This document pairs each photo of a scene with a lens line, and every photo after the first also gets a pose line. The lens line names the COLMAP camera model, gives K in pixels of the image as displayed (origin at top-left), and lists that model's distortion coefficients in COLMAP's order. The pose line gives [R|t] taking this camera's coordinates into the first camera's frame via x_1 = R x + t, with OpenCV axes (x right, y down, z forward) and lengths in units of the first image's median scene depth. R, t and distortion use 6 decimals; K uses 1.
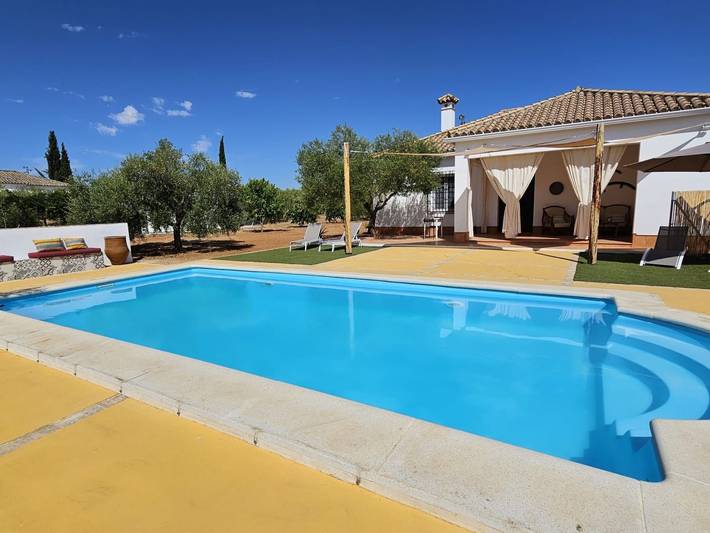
lens RADIAL K [[405.9, 0, 355.0], [0, 405.9, 266.5], [0, 0, 1]] dist [0.000141, 0.000655]
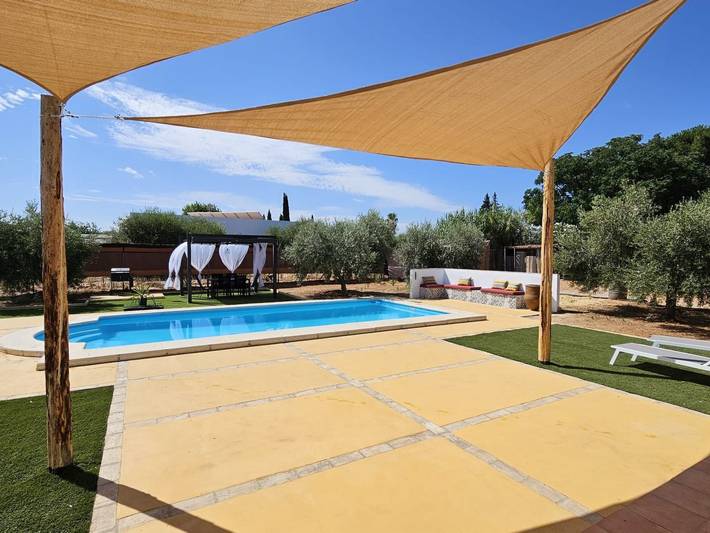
lens RADIAL K [[405.9, 0, 355.0], [0, 405.9, 266.5], [0, 0, 1]] dist [0.000141, 0.000655]
pose [[-0.477024, 0.057968, -0.876976, 0.714793], [-0.123091, 0.983582, 0.131969, -0.240845], [0.870228, 0.170901, -0.462057, 1.226384]]
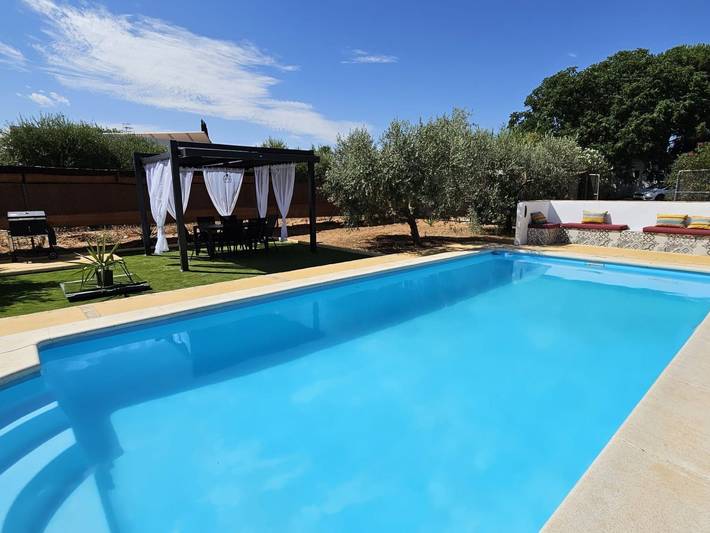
lens RADIAL K [[405.9, 0, 355.0], [0, 405.9, 266.5], [0, 0, 1]] dist [0.000141, 0.000655]
pose [[-0.282726, 0.207388, -0.936513, 0.380788], [-0.125746, 0.959908, 0.250530, -0.096963], [0.950923, 0.188594, -0.245313, 0.560328]]
